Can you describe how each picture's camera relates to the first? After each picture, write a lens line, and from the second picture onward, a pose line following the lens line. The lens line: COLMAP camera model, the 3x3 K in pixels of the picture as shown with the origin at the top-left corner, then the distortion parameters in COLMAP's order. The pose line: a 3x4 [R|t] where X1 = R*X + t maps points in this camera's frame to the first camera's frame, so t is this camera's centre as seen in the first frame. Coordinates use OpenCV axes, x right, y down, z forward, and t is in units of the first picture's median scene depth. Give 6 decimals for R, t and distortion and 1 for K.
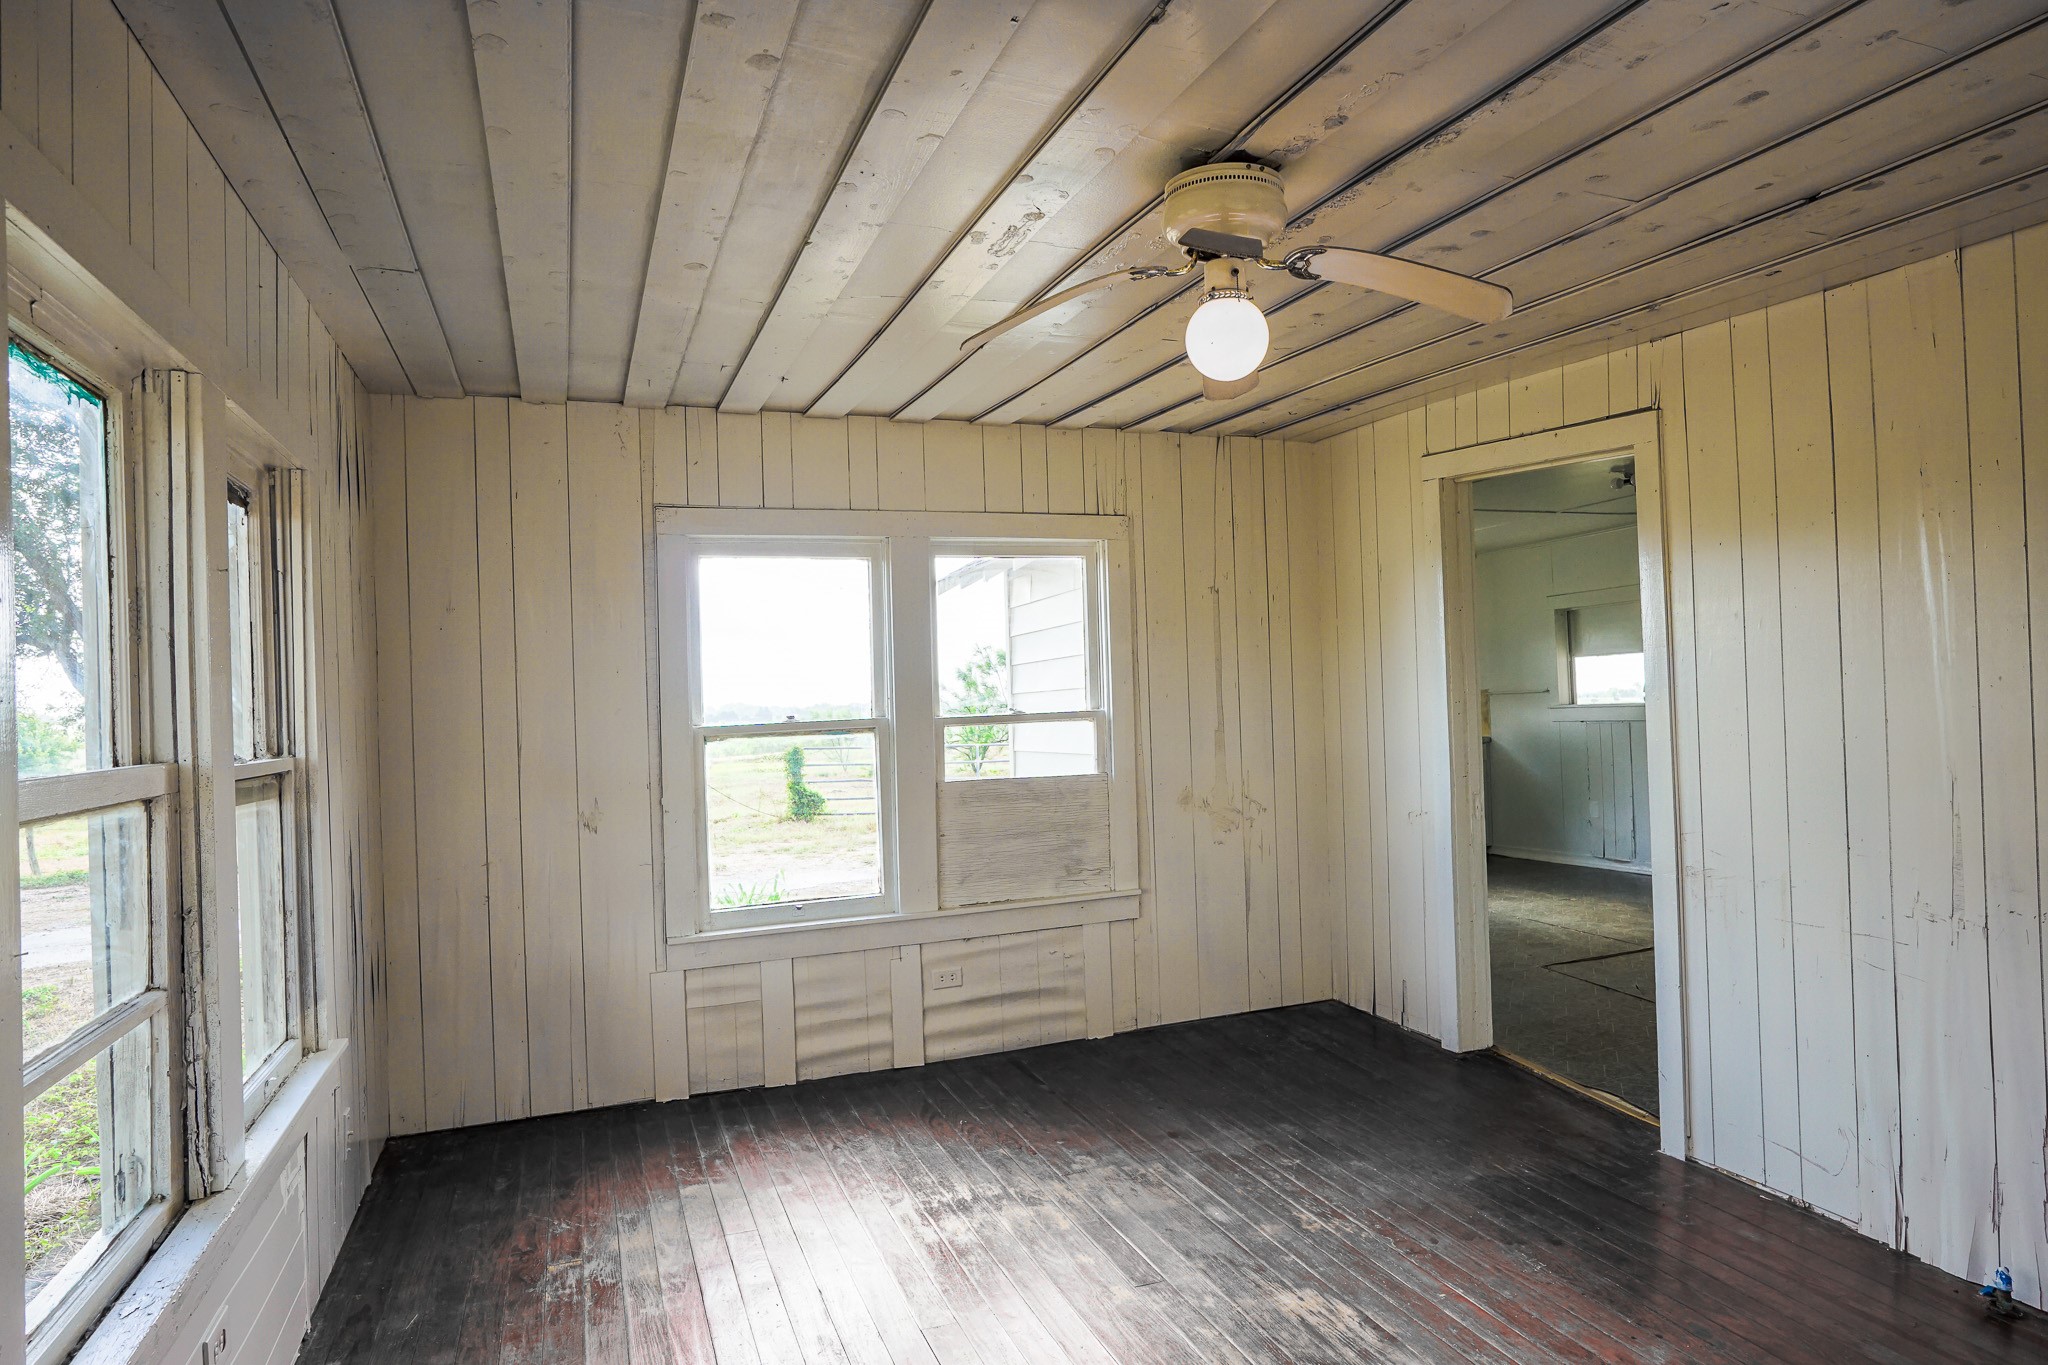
lens RADIAL K [[1182.2, 0, 1030.5], [0, 1182.2, 684.9], [0, 0, 1]] dist [-0.040763, 0.028991]
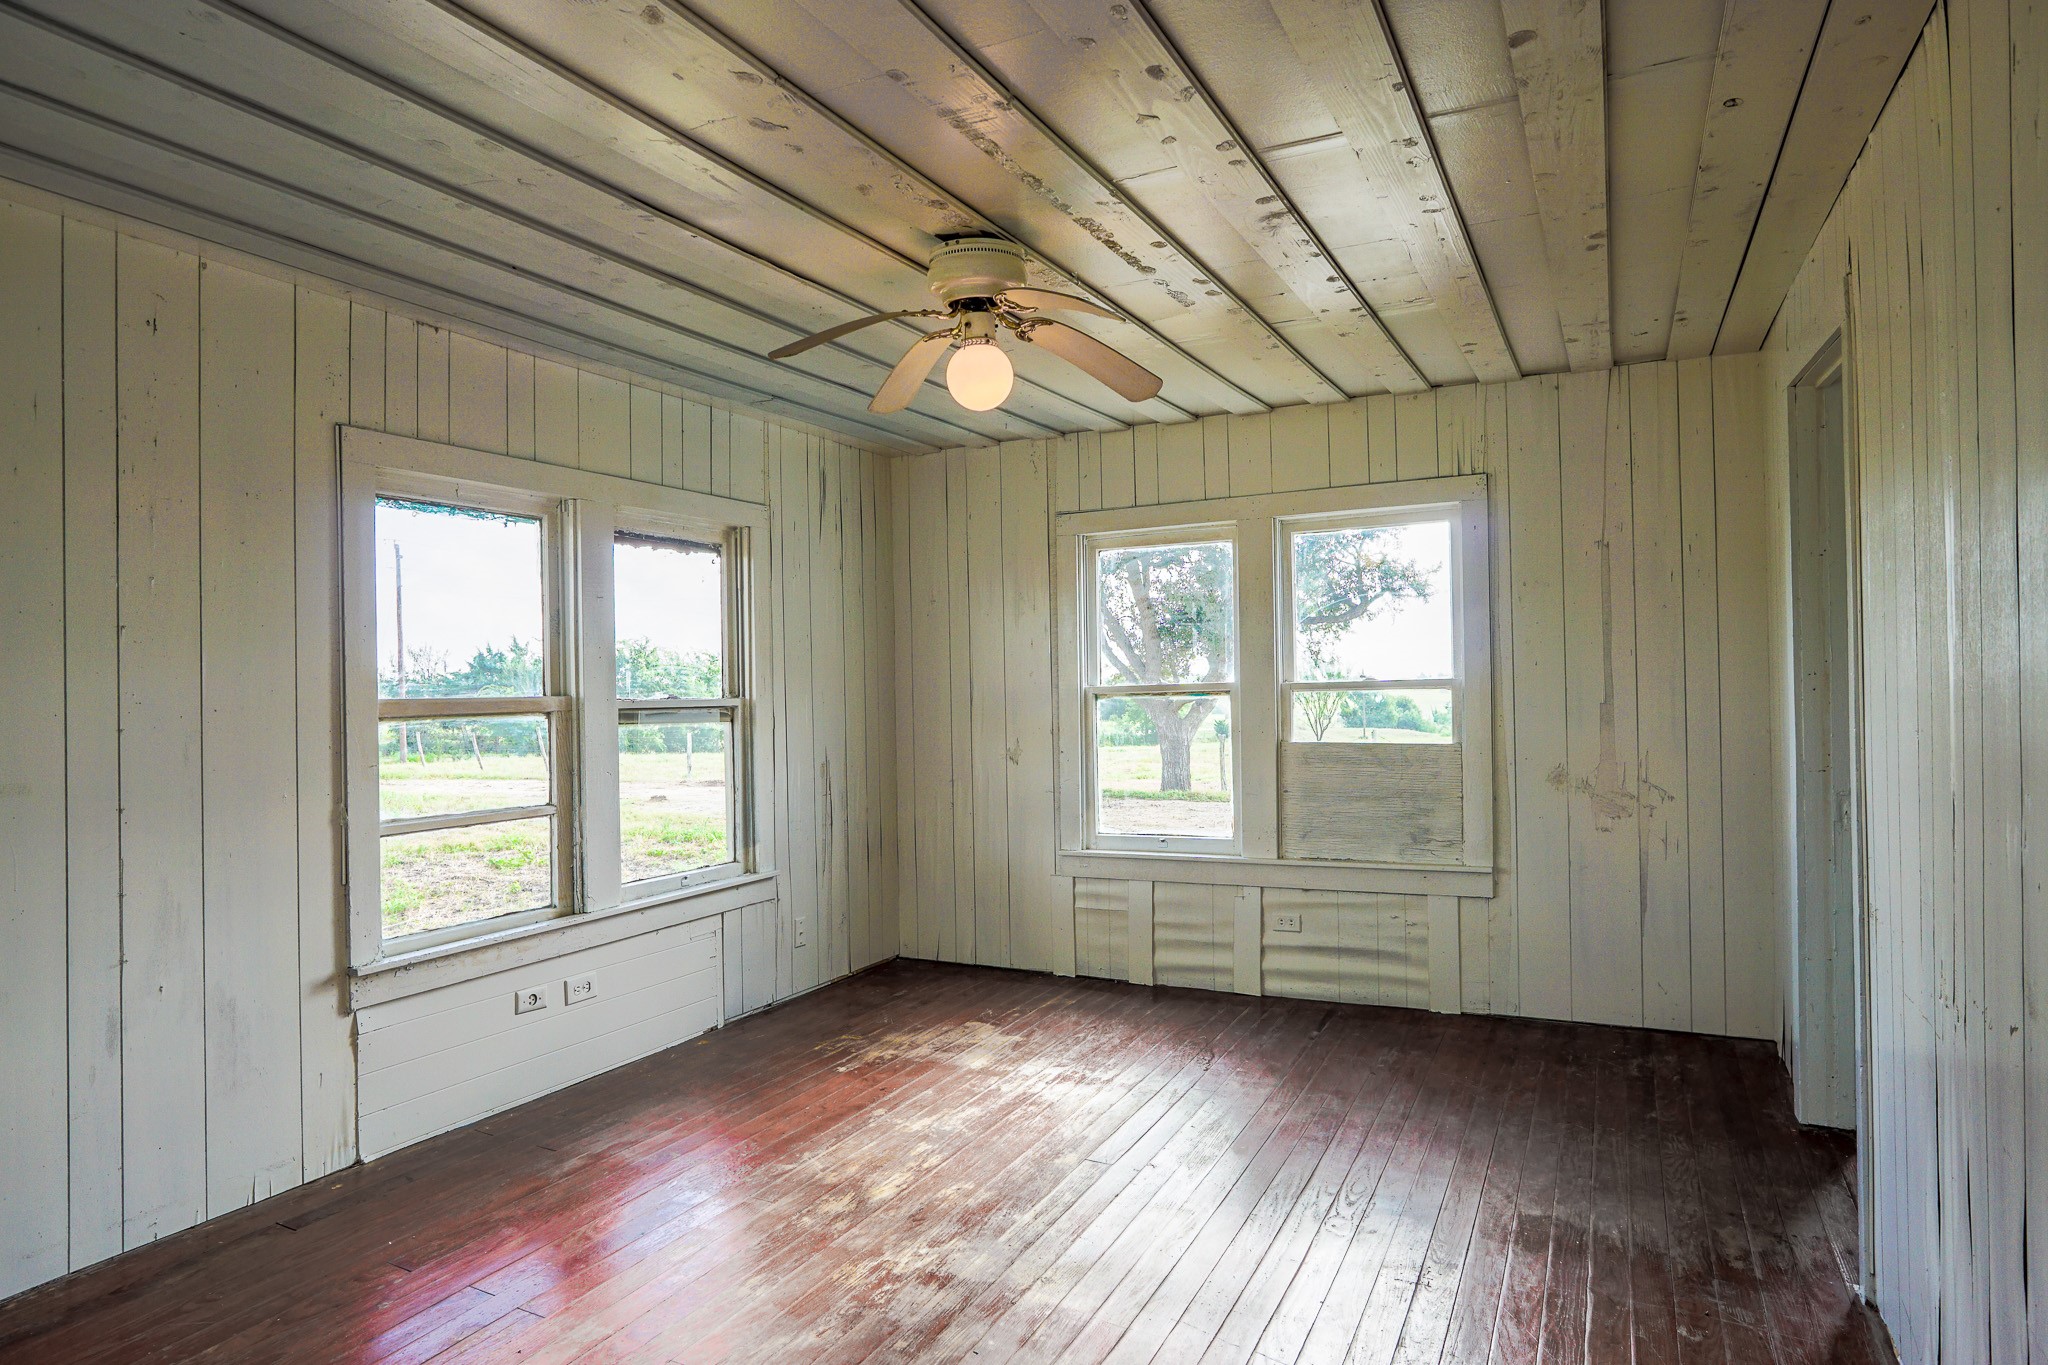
lens RADIAL K [[1182.2, 0, 1030.5], [0, 1182.2, 684.9], [0, 0, 1]] dist [-0.040763, 0.028991]
pose [[0.671318, 0.018228, -0.740945, 0.573641], [0.004720, 0.999572, 0.028867, -0.002791], [0.741154, -0.022876, 0.670945, 0.101586]]
